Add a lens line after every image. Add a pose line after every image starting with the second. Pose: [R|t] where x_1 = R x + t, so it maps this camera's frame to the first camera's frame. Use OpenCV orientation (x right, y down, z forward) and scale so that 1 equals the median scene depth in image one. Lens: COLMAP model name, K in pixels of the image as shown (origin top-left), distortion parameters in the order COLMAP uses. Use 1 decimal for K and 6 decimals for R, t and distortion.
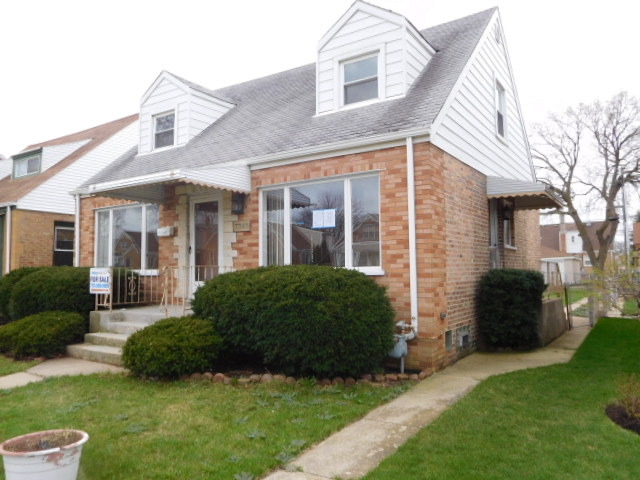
lens RADIAL K [[485.8, 0, 320.1], [0, 485.8, 239.8], [0, 0, 1]] dist [0.004844, 0.001750]
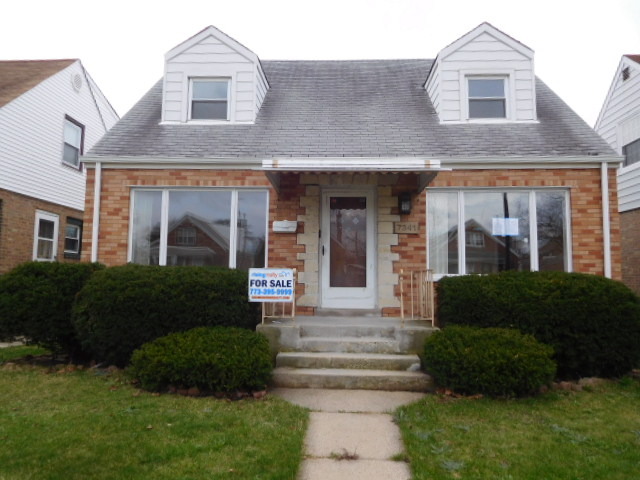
lens RADIAL K [[485.8, 0, 318.5], [0, 485.8, 241.4], [0, 0, 1]] dist [0.004844, 0.001750]
pose [[0.844320, 0.057455, 0.532750, -0.798142], [-0.046459, 0.998340, -0.034039, 0.037549], [-0.533821, 0.003989, 0.845588, 0.311202]]
